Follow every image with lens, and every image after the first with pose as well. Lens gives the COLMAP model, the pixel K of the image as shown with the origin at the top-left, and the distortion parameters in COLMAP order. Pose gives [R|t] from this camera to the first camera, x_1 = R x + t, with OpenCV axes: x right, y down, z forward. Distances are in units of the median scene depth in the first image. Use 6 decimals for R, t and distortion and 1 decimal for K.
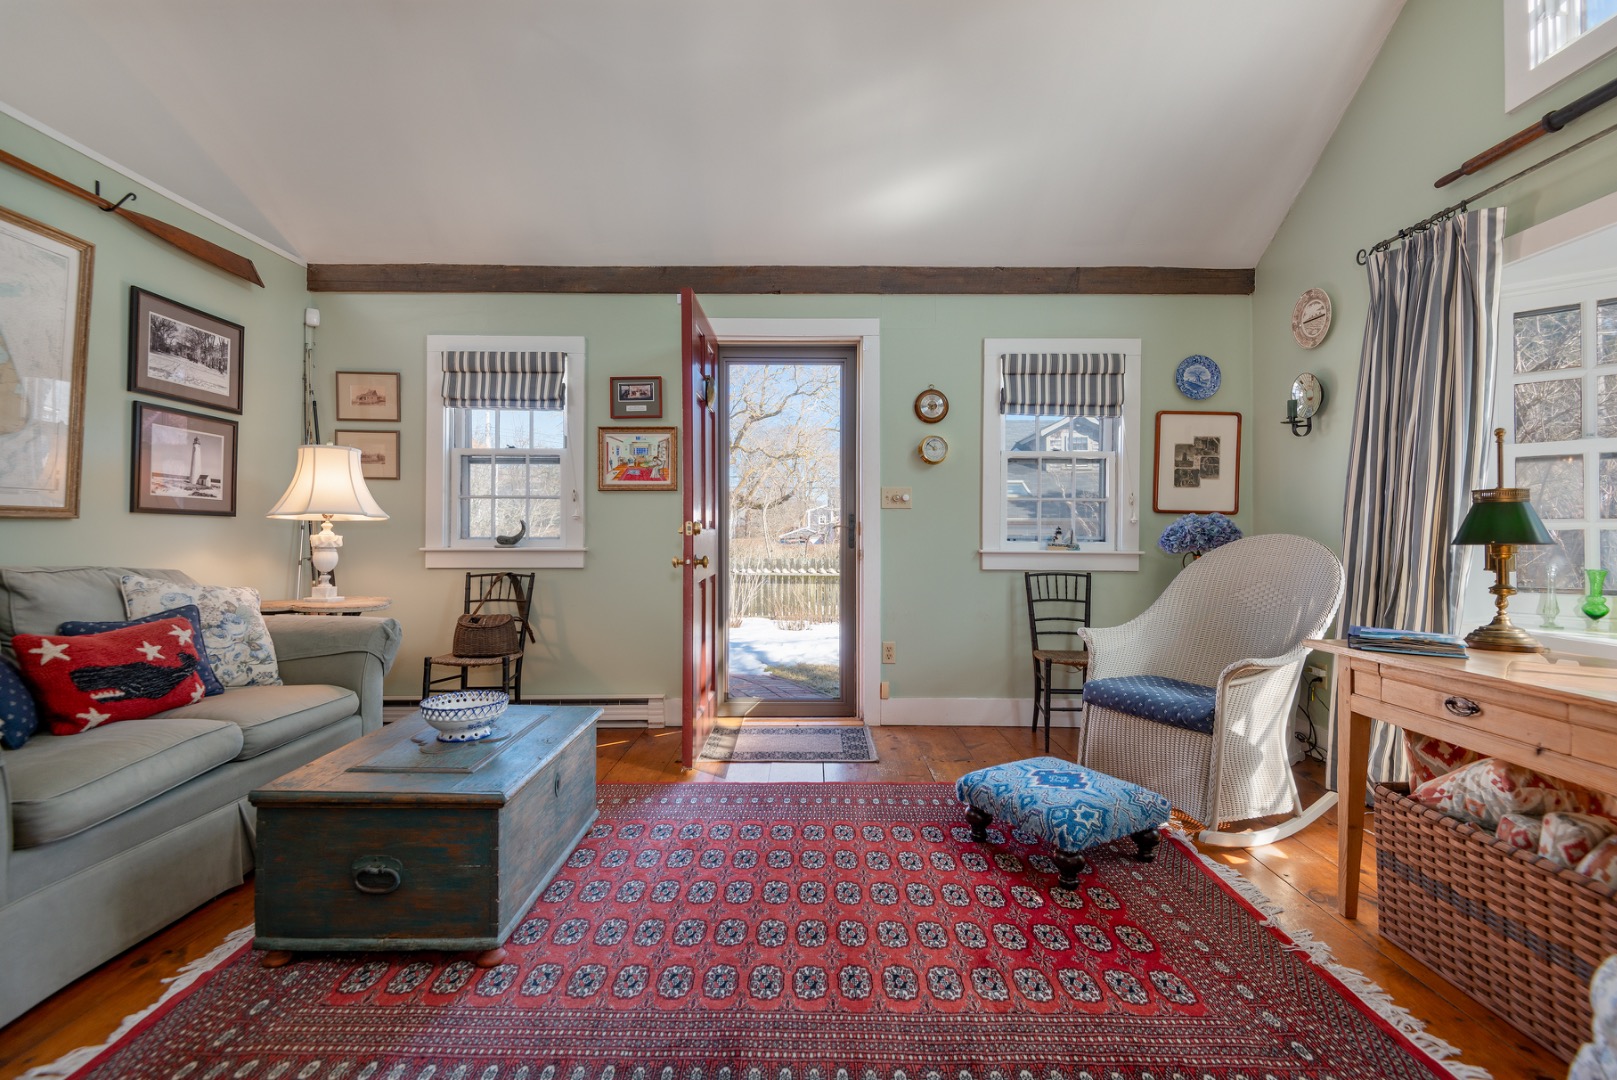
lens RADIAL K [[740.8, 0, 804.9], [0, 740.8, 531.1], [0, 0, 1]] dist [0.042041, -0.028935]
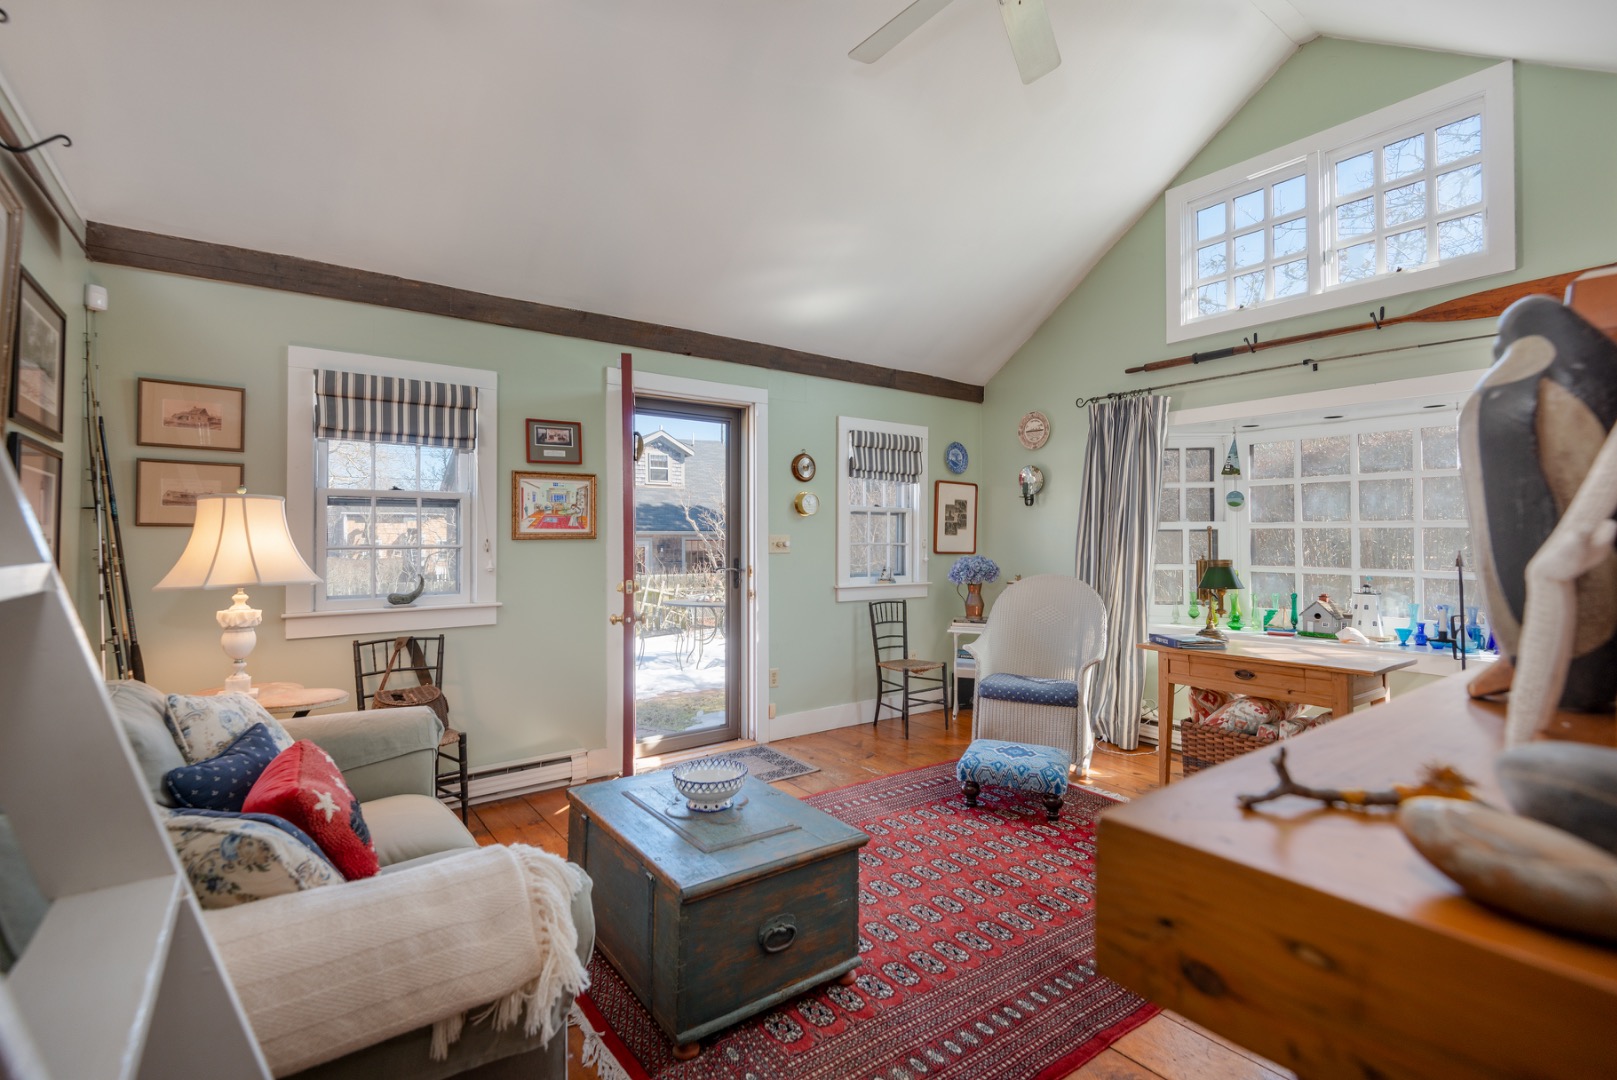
lens RADIAL K [[740.8, 0, 804.9], [0, 740.8, 531.1], [0, 0, 1]] dist [0.042041, -0.028935]
pose [[0.806593, 0.000995, 0.591106, -0.539187], [0.001926, 0.999989, -0.004311, -0.060937], [-0.591104, 0.004616, 0.806582, 0.035590]]
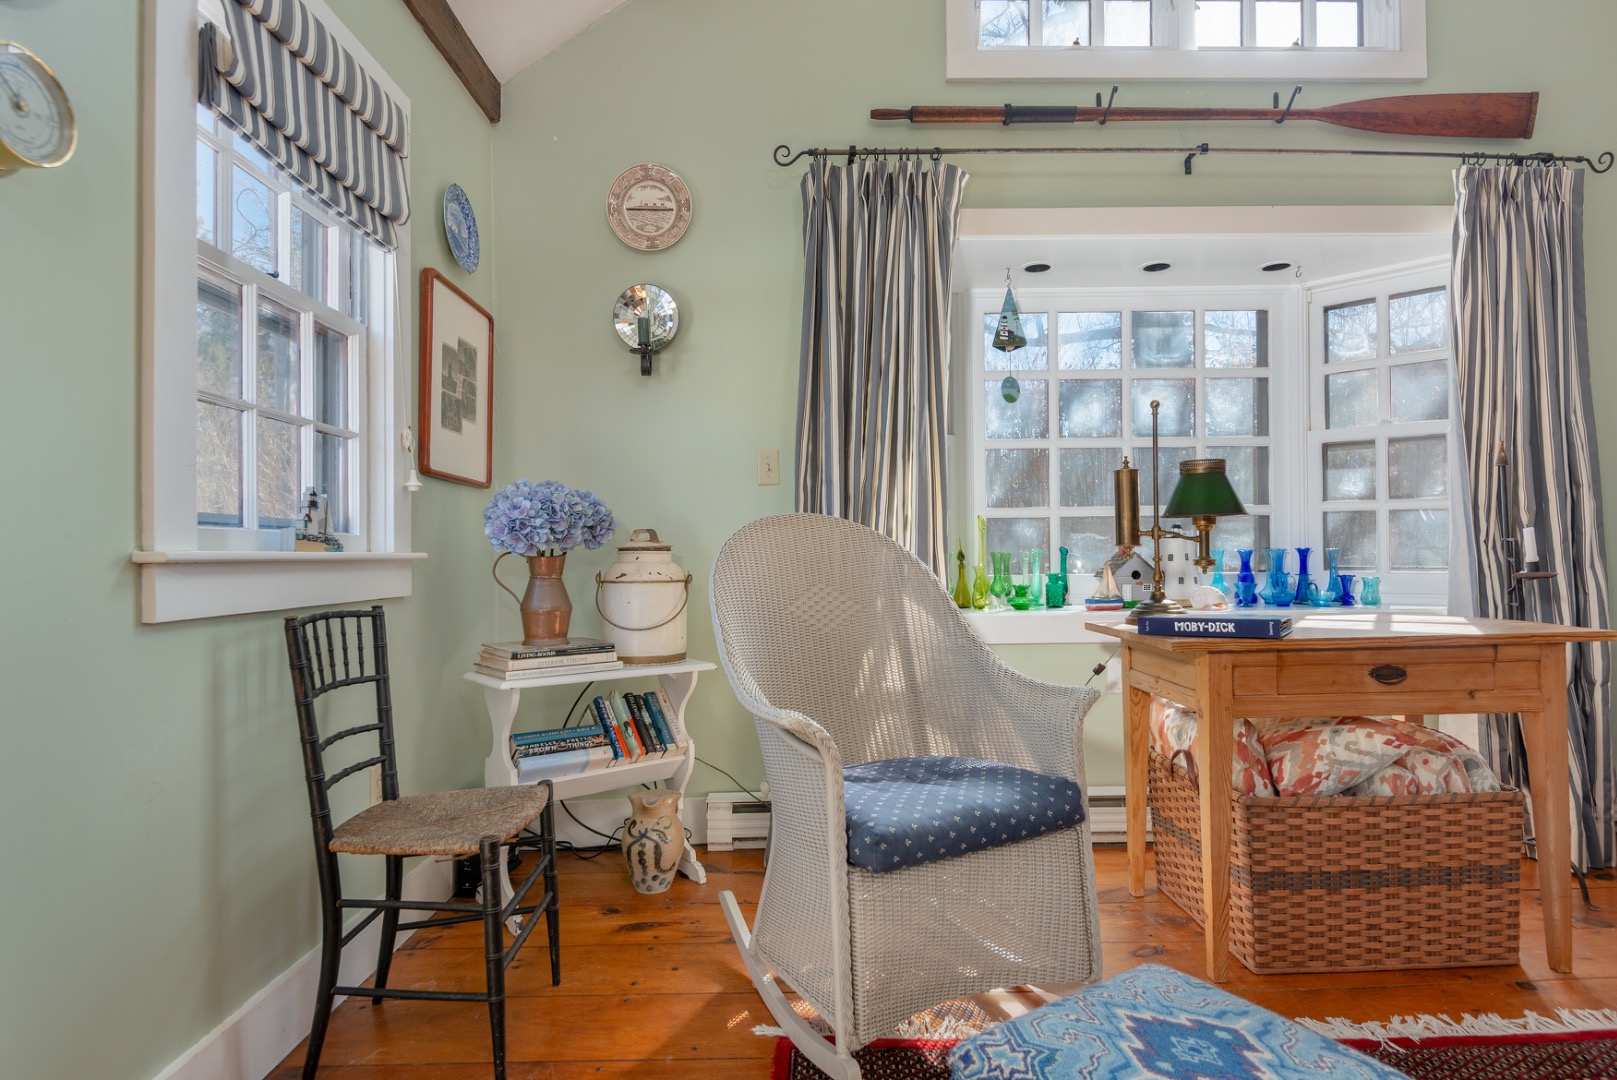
lens RADIAL K [[841.2, 0, 823.3], [0, 841.2, 540.4], [0, 0, 1]] dist [-0.001234, -0.001618]
pose [[-0.026854, 0.009742, 0.999592, -0.084001], [0.012110, 0.999882, -0.009419, 0.027015], [-0.999566, 0.011852, -0.026969, 0.759576]]
